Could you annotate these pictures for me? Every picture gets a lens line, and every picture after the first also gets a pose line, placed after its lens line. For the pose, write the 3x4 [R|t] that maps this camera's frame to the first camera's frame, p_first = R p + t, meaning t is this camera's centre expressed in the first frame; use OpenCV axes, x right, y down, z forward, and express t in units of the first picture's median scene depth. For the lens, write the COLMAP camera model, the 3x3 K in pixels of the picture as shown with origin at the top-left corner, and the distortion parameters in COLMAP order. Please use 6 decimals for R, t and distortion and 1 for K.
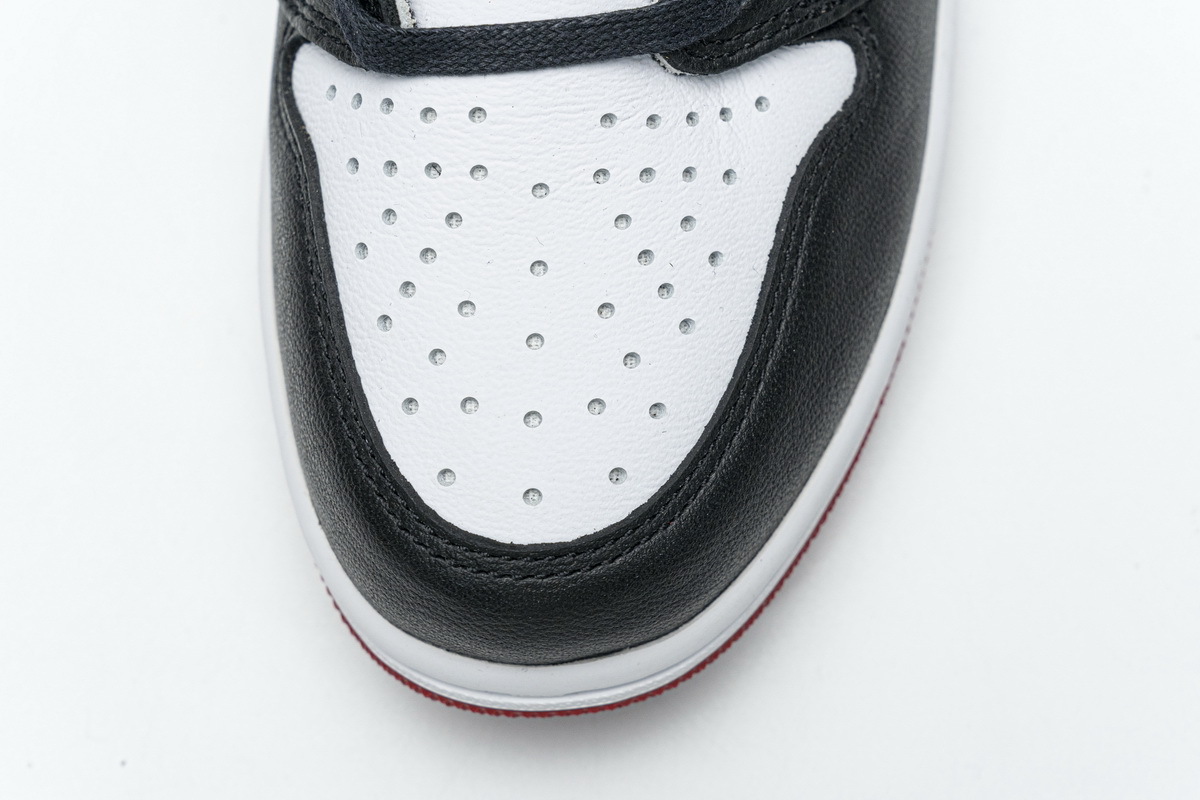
lens RADIAL K [[2362.0, 0, 603.9], [0, 2362.0, 397.7], [0, 0, 1]] dist [0.036192, 0.000000]
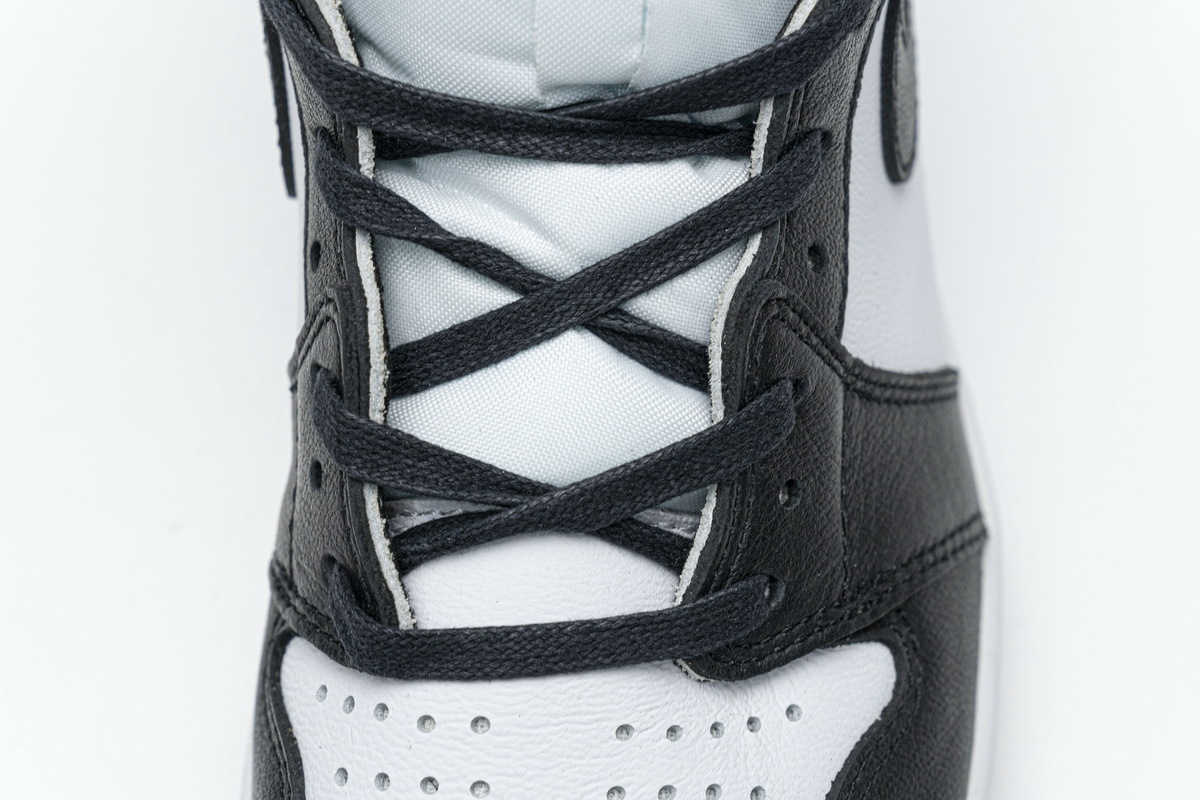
lens RADIAL K [[2362.0, 0, 594.8], [0, 2362.0, 401.5], [0, 0, 1]] dist [0.036192, 0.000000]
pose [[0.999827, 0.014495, -0.011623, -0.000807], [-0.016641, 0.976868, -0.213195, -0.047286], [0.008264, 0.213352, 0.976941, 0.086280]]
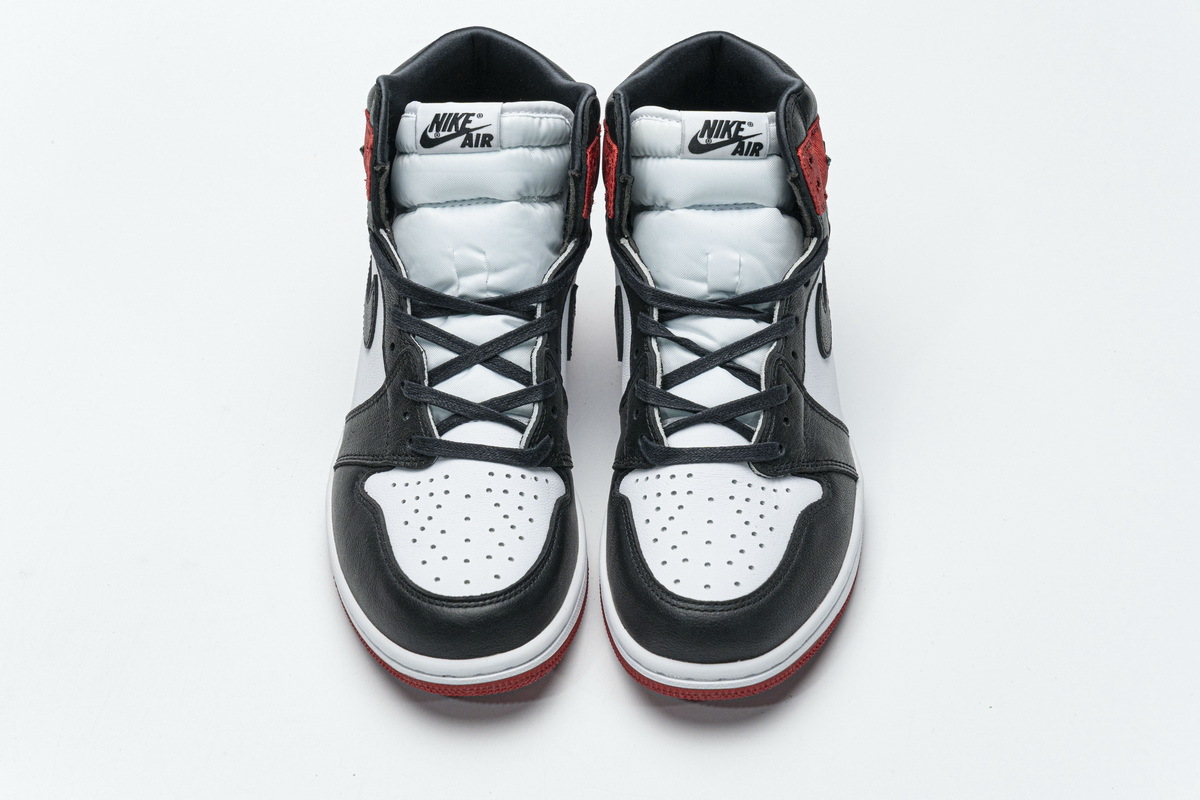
lens RADIAL K [[2362.0, 0, 599.8], [0, 2362.0, 399.1], [0, 0, 1]] dist [0.036192, 0.000000]
pose [[0.999032, 0.021214, -0.038544, -0.053103], [-0.038639, 0.842018, -0.538064, 1.348943], [0.021040, 0.539033, 0.842022, -1.482811]]
